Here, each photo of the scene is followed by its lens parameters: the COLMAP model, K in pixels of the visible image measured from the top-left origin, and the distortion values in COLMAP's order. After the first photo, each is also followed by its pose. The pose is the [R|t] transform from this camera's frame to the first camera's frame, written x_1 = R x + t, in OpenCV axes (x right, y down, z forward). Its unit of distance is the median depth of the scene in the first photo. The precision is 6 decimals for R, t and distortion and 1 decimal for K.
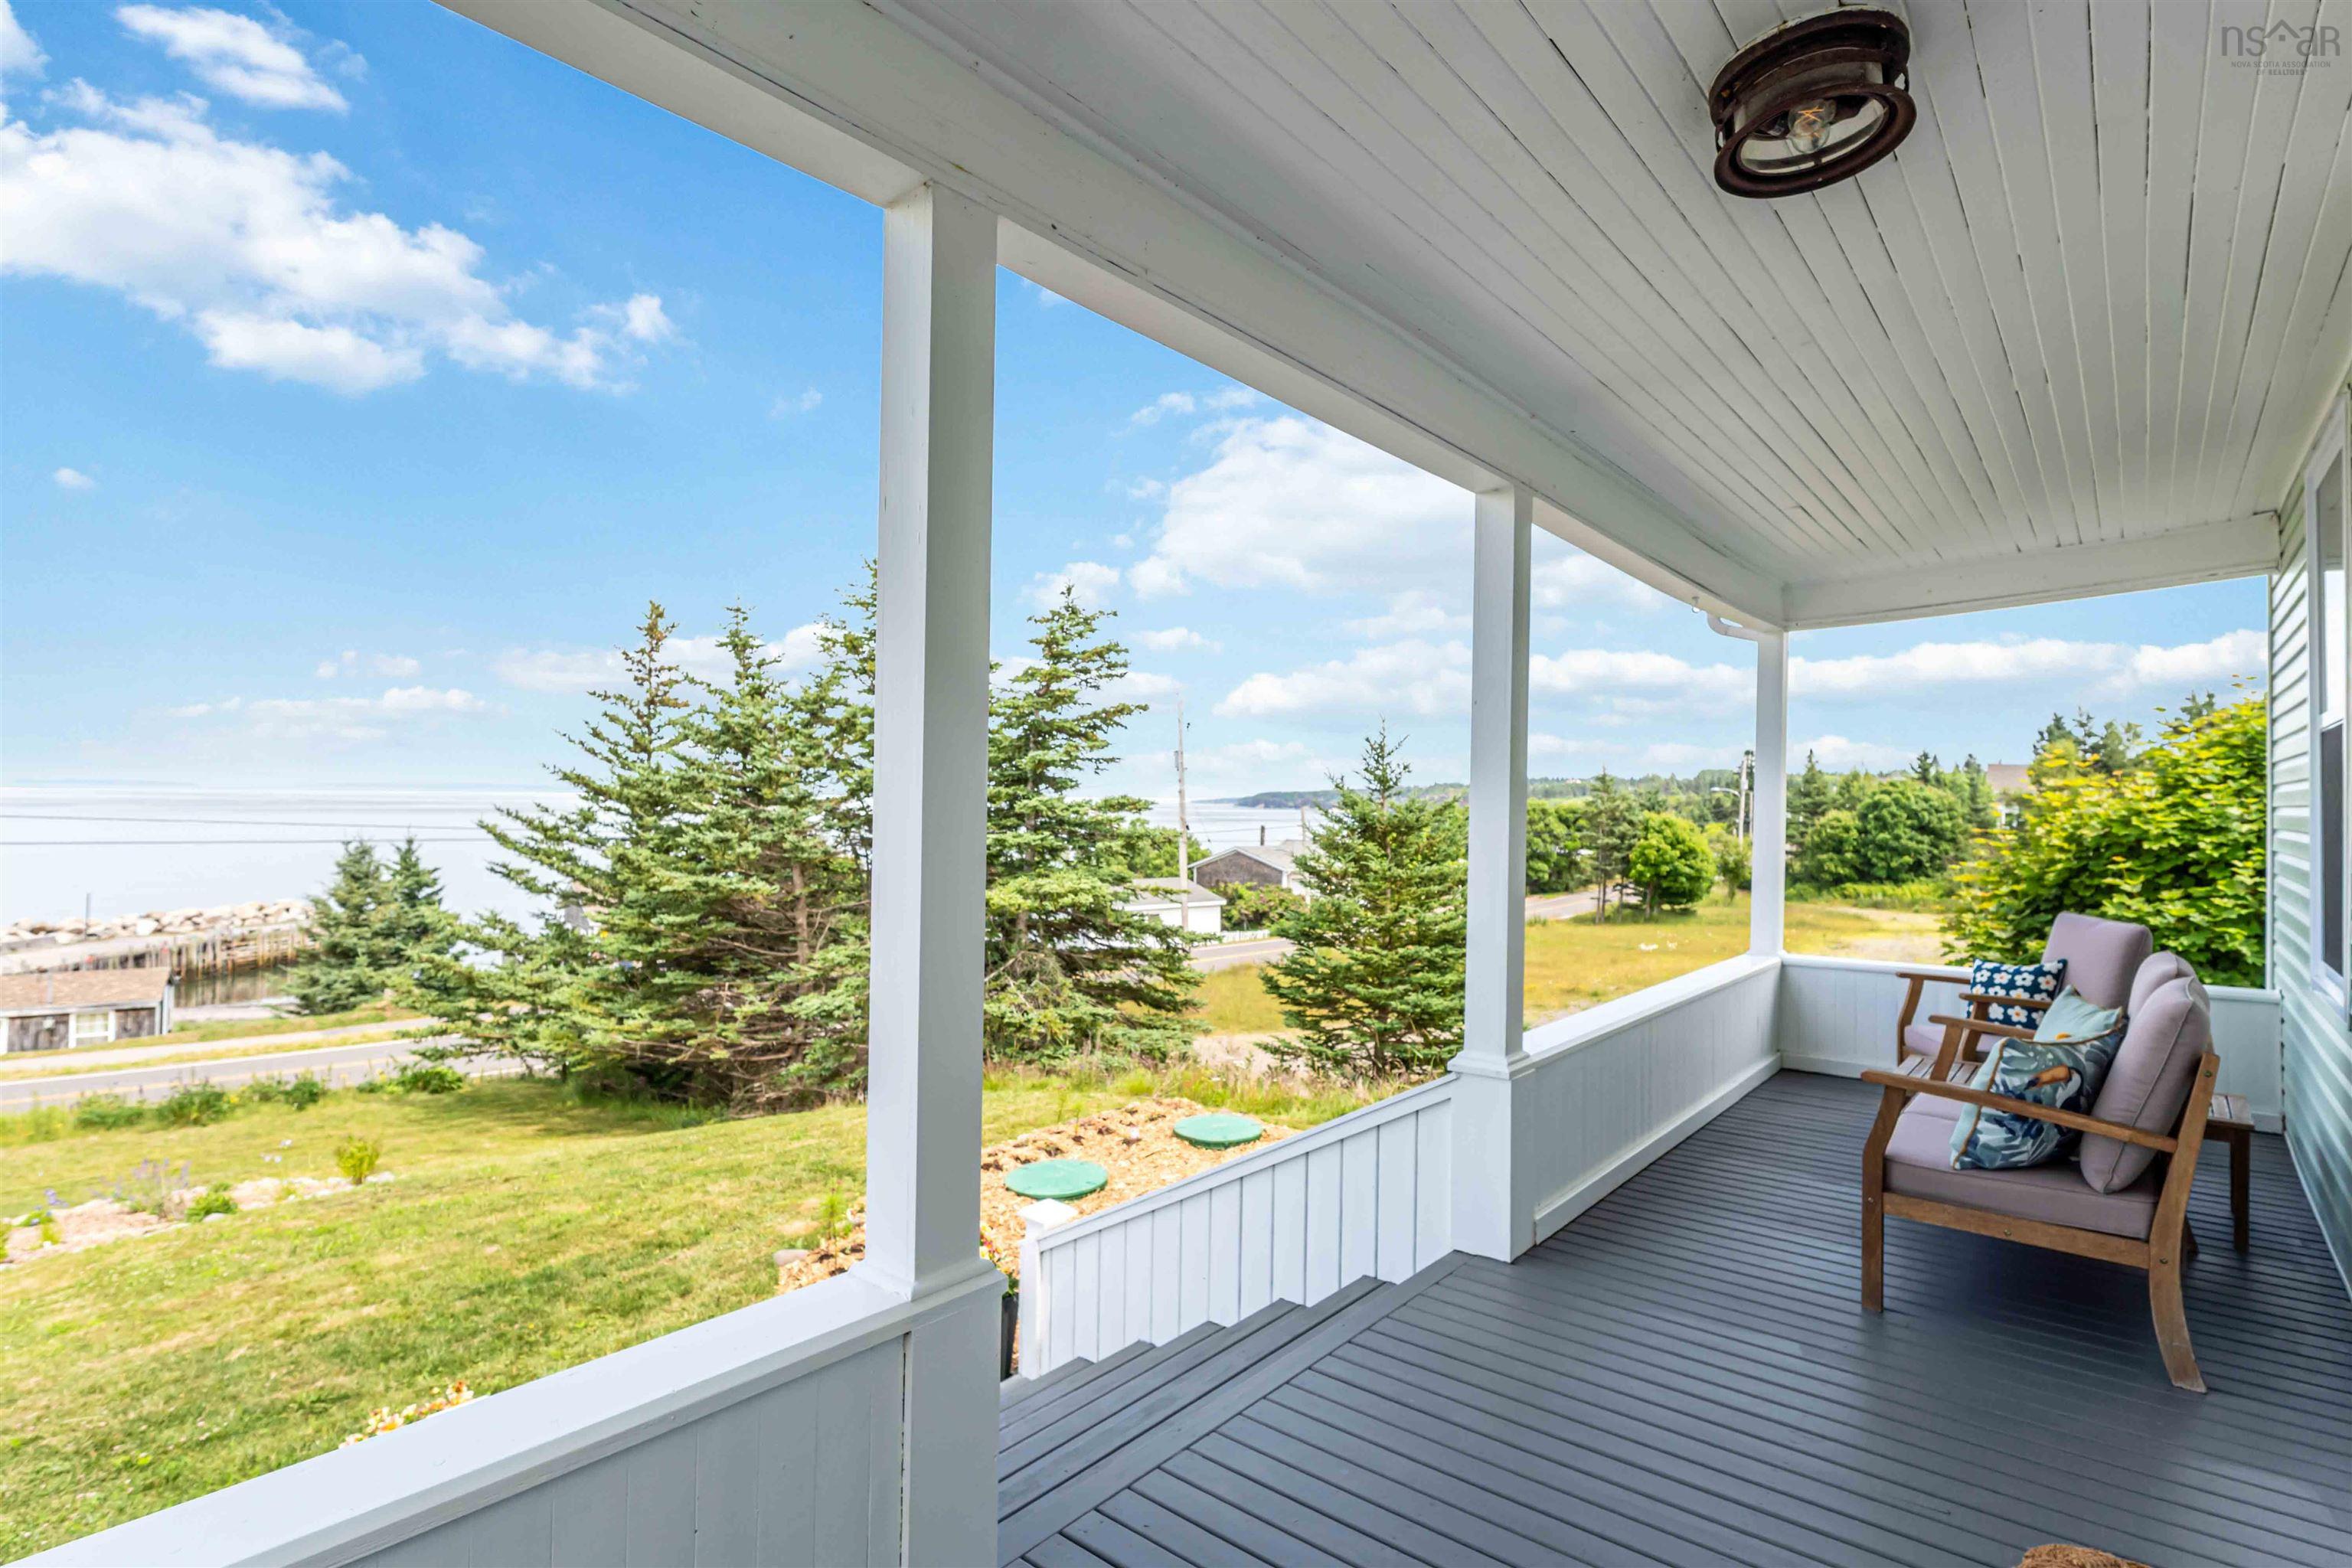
lens RADIAL K [[1142.9, 0, 1176.0], [0, 1142.9, 784.0], [0, 0, 1]] dist [-0.003860, -0.001014]
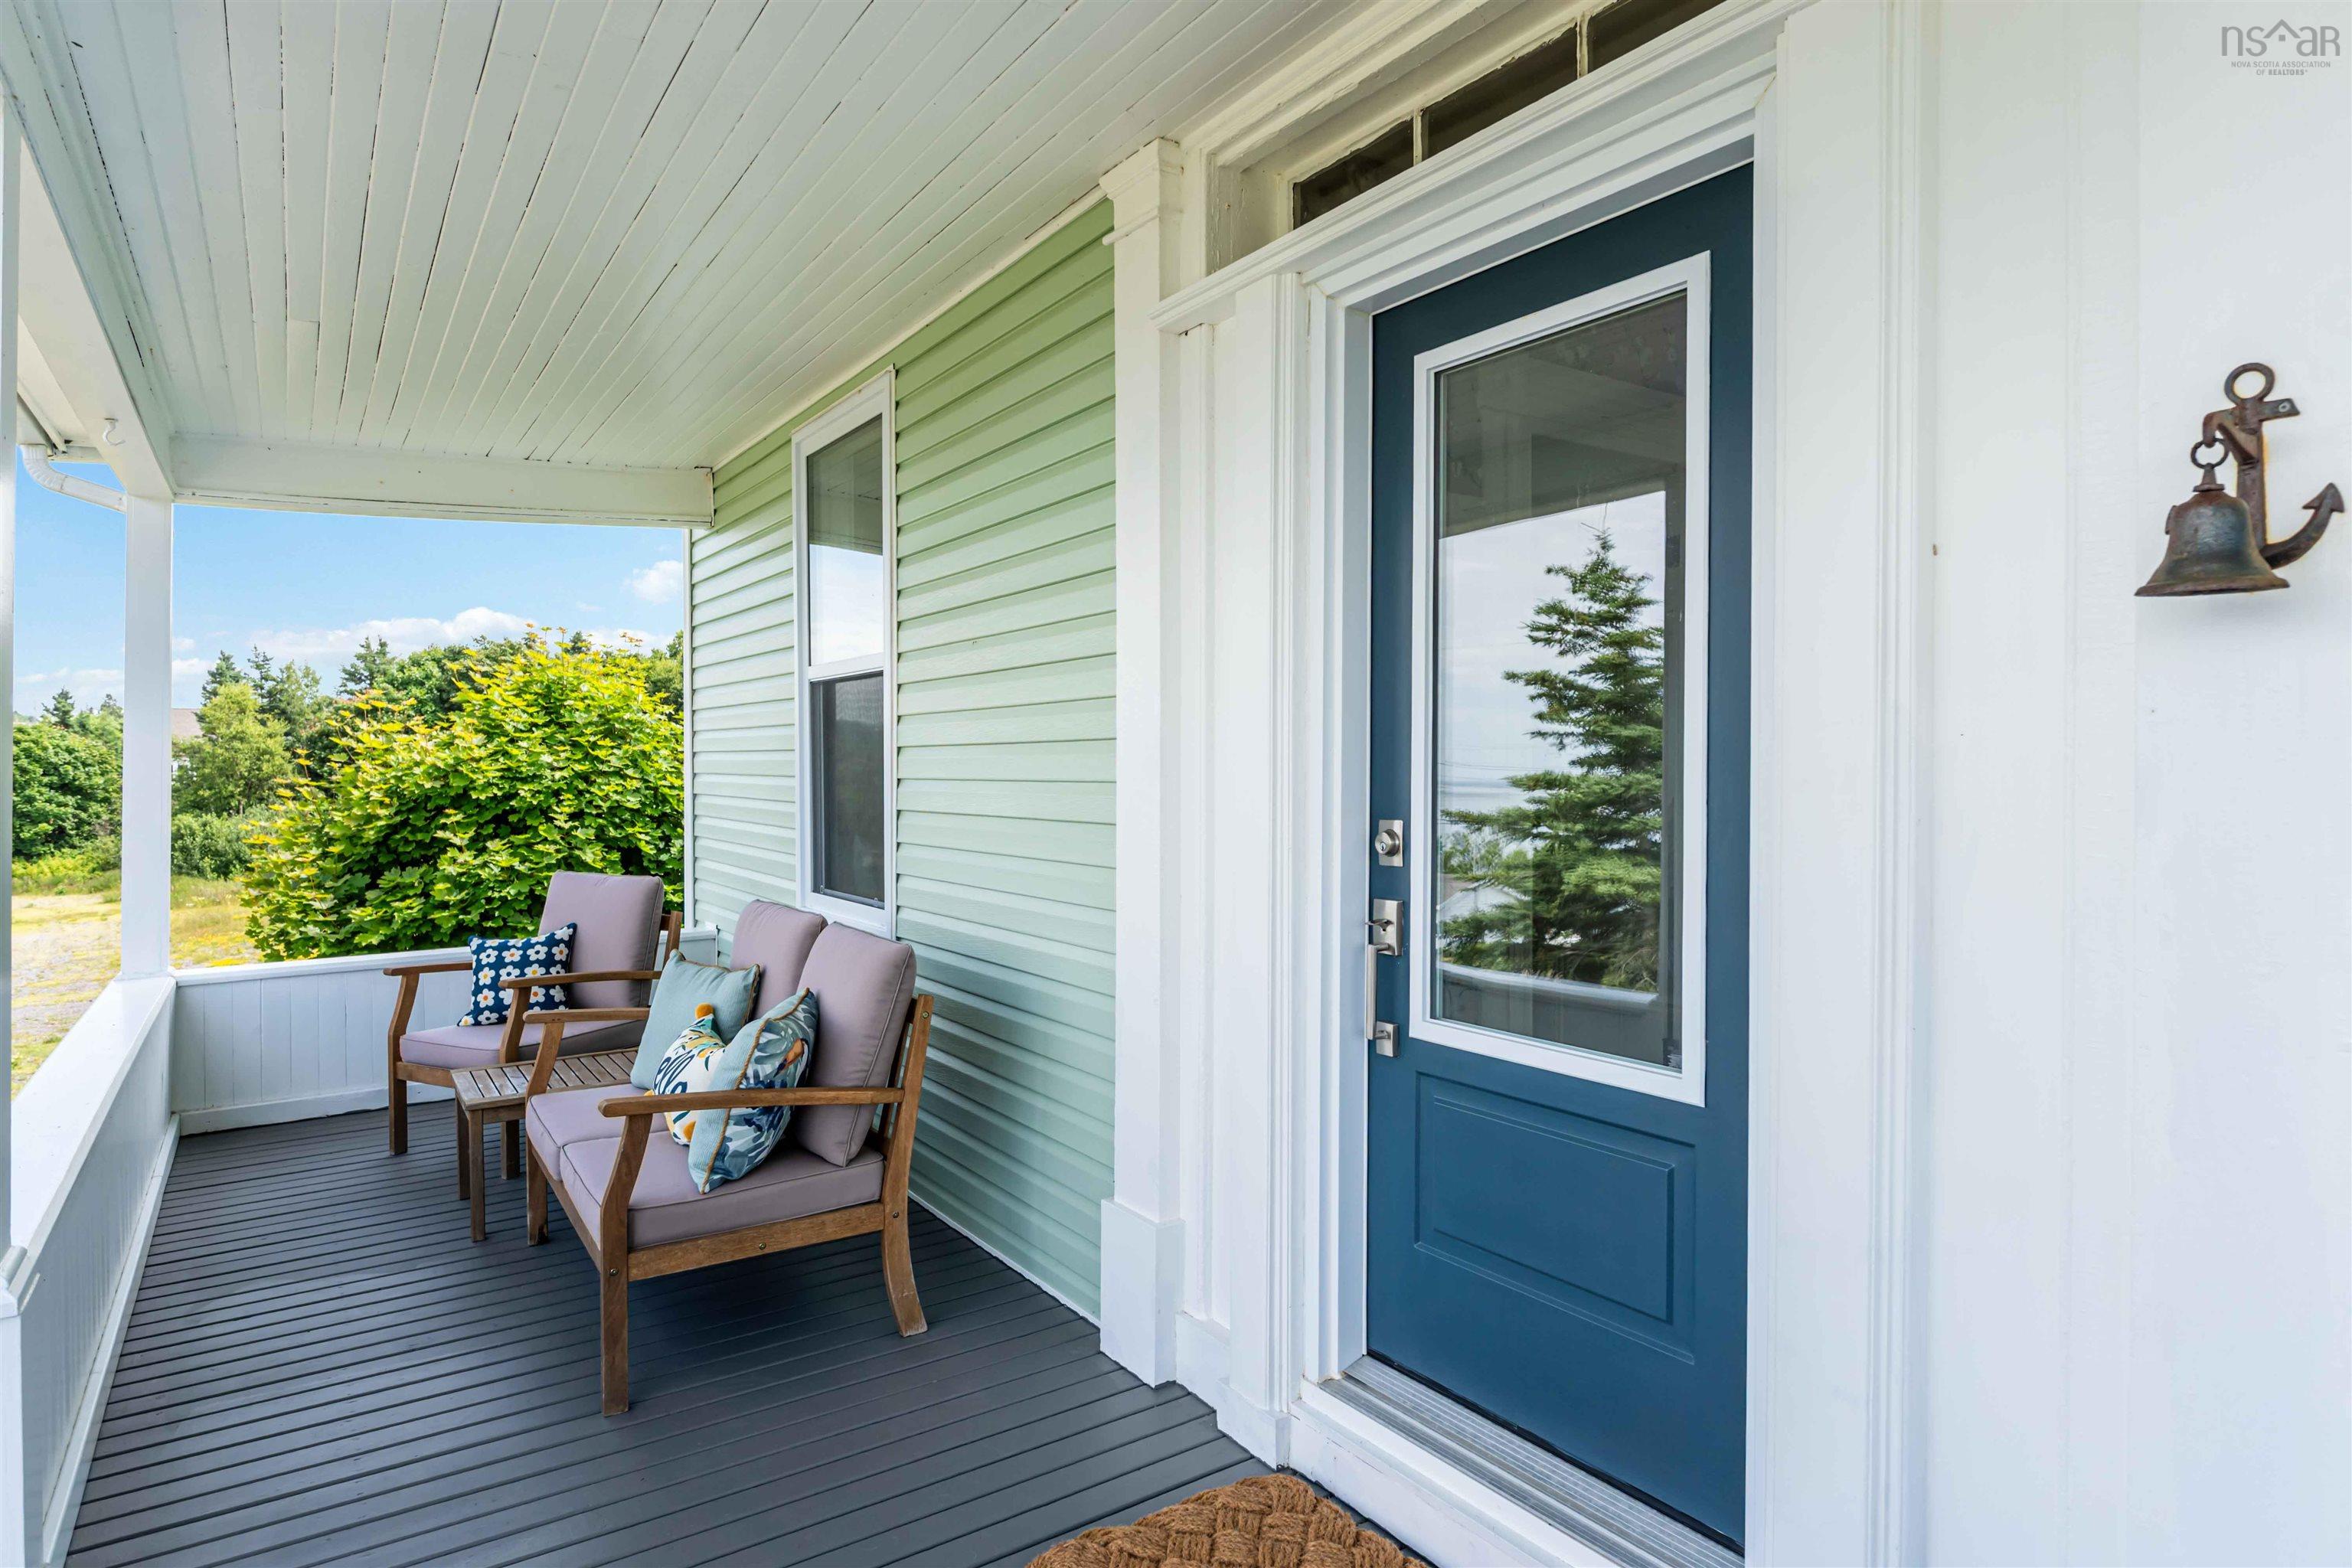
lens RADIAL K [[1303.2, 0, 1176.0], [0, 1303.2, 784.0], [0, 0, 1]] dist [0.004094, -0.001441]
pose [[0.272911, -0.028984, 0.961603, -0.037821], [-0.009173, 0.999422, 0.032727, 0.003276], [-0.961996, -0.017752, 0.272487, 0.137067]]
